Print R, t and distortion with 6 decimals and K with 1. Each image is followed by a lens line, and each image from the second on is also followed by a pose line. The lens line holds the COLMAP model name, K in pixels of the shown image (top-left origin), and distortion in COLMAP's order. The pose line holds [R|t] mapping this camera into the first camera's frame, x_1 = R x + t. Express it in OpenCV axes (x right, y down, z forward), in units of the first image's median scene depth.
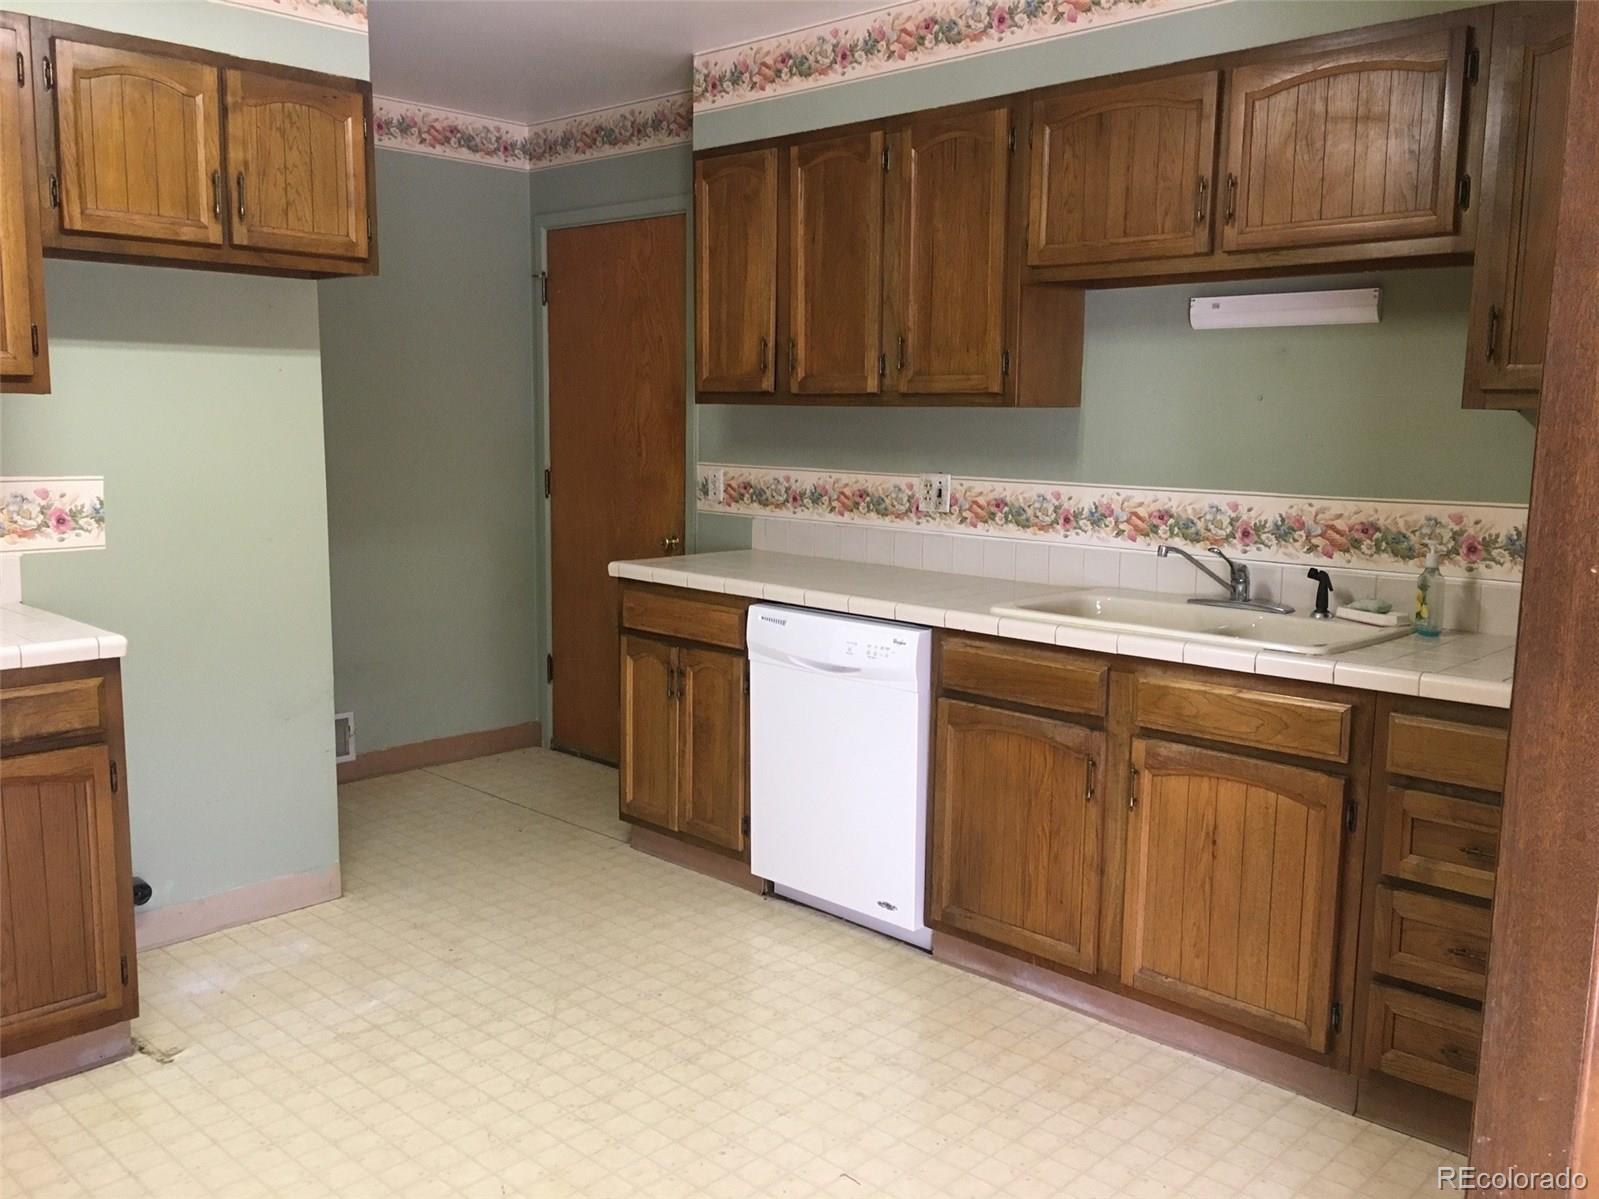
lens RADIAL K [[1368.4, 0, 801.9], [0, 1368.4, 618.2], [0, 0, 1]] dist [0.103559, -0.138239]
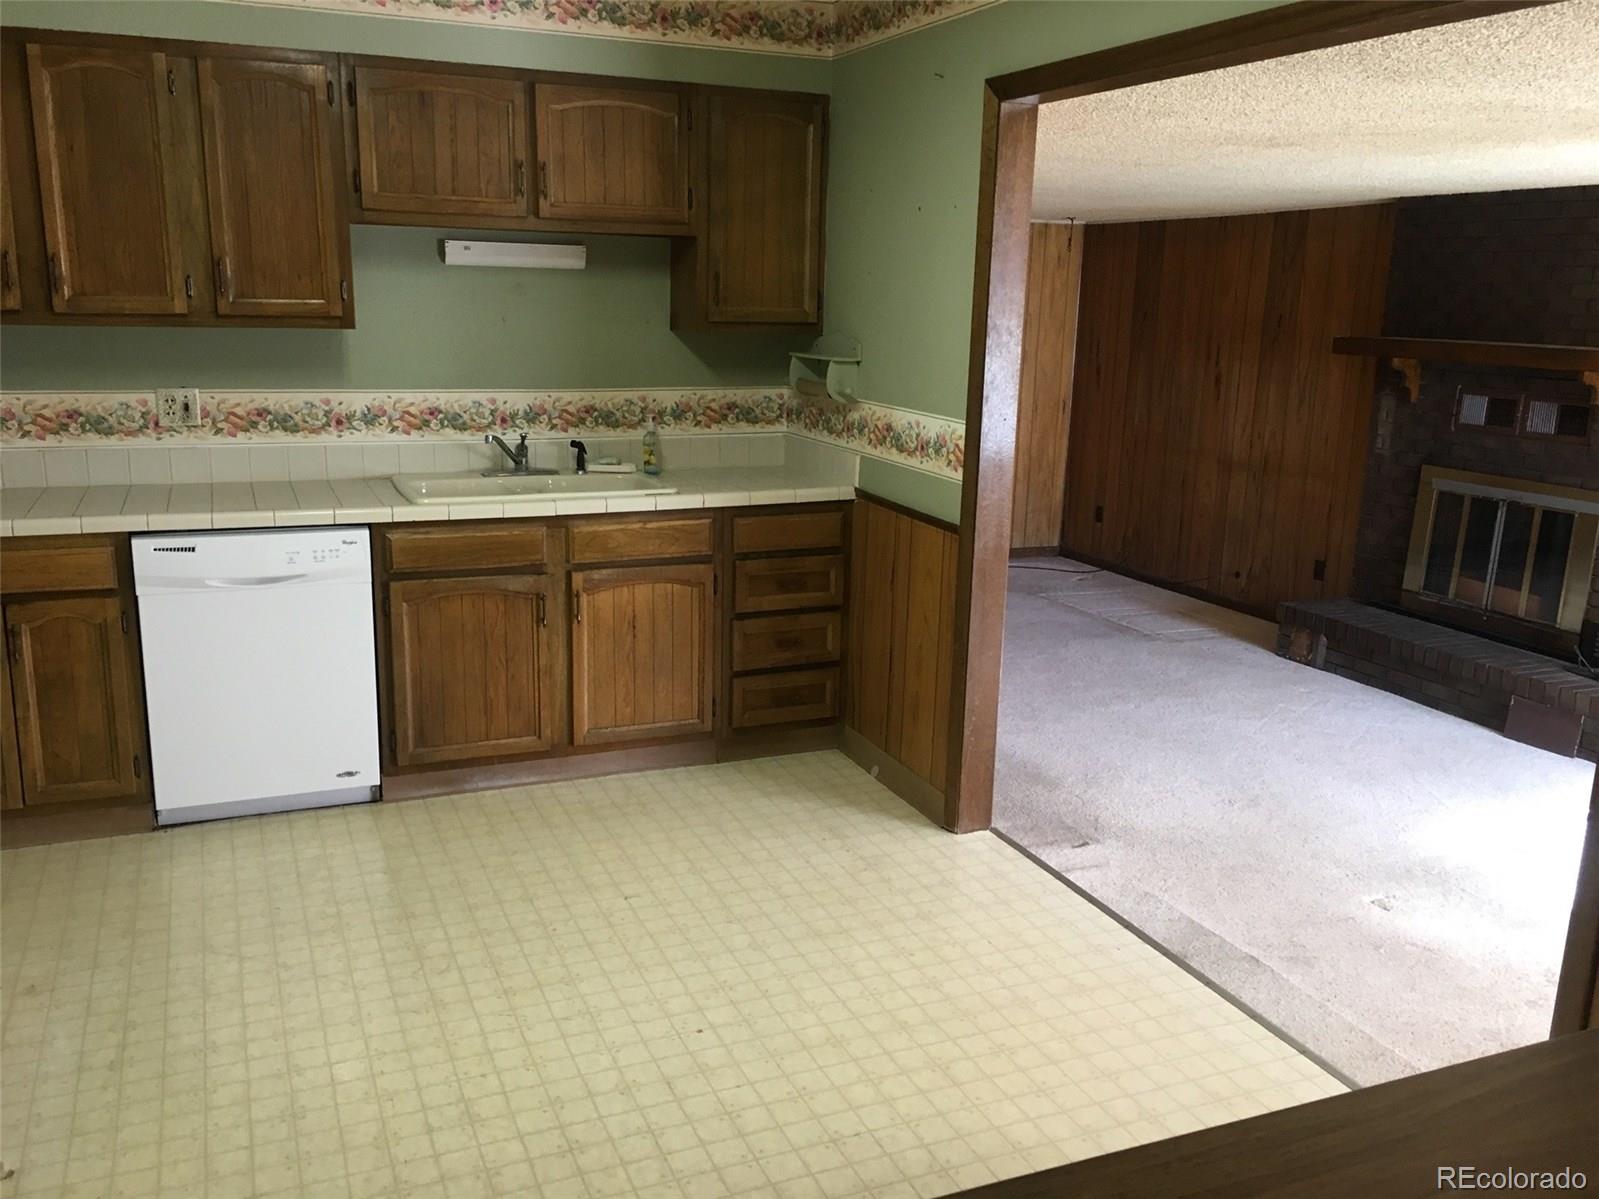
lens RADIAL K [[1368.4, 0, 801.9], [0, 1368.4, 618.2], [0, 0, 1]] dist [0.103559, -0.138239]
pose [[0.390626, -0.221069, 0.893611, -0.846559], [0.124828, 0.974490, 0.186512, -0.090913], [-0.912047, 0.038691, 0.408257, 0.193899]]
